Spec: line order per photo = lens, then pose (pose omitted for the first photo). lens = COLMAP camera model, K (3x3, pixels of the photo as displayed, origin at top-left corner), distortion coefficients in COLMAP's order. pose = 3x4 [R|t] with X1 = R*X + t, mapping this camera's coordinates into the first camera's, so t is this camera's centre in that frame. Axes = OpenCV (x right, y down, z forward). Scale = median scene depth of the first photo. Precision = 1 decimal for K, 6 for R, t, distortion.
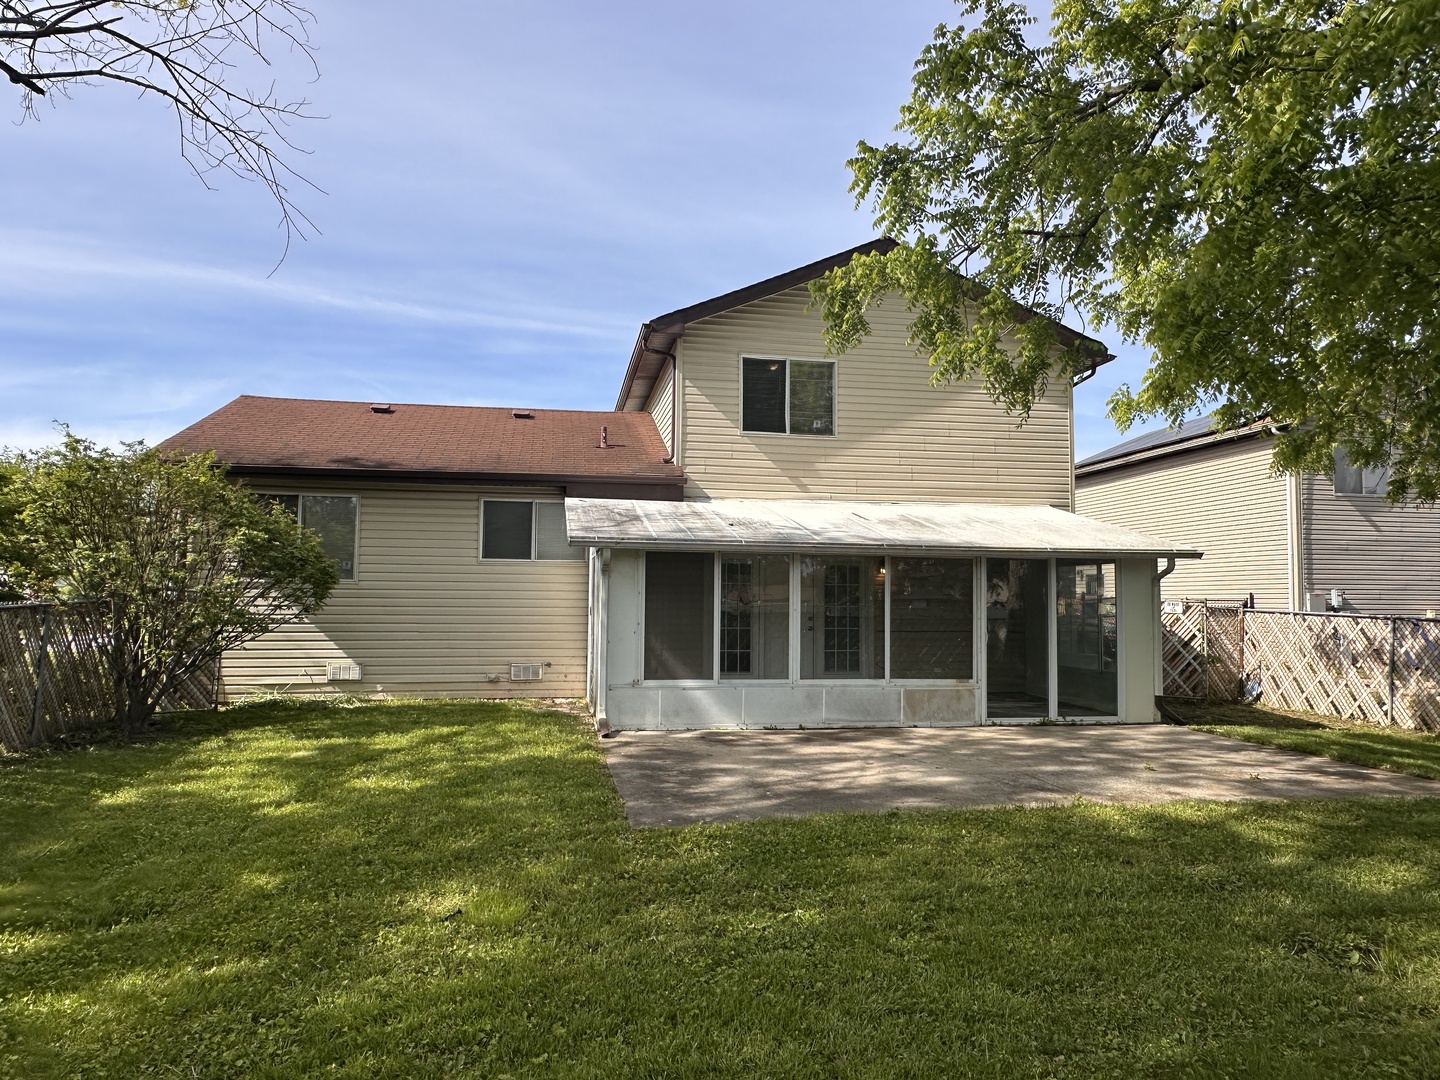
lens RADIAL K [[948.2, 0, 720.4], [0, 948.2, 544.2], [0, 0, 1]] dist [-0.003809, -0.000212]
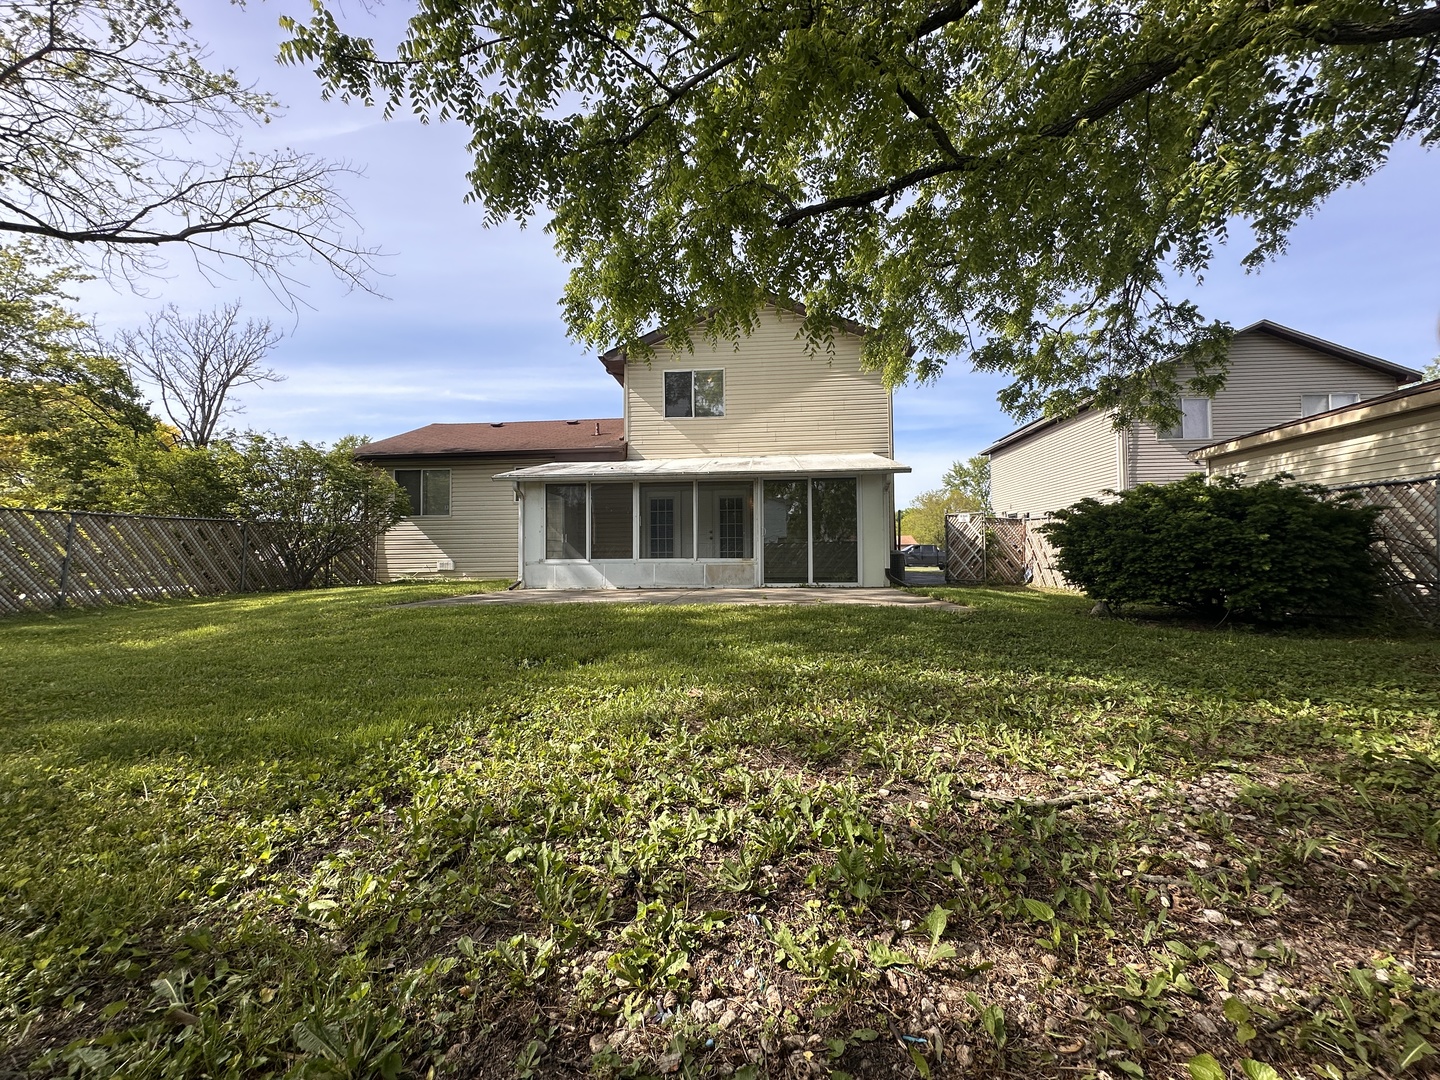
lens RADIAL K [[570.5, 0, 718.6], [0, 570.5, 536.4], [0, 0, 1]] dist [0.000858, 0.000022]
pose [[0.967004, -0.027890, -0.253228, 0.408586], [0.033840, 0.999243, 0.019170, 0.079313], [0.252502, -0.027107, 0.967217, 0.078202]]
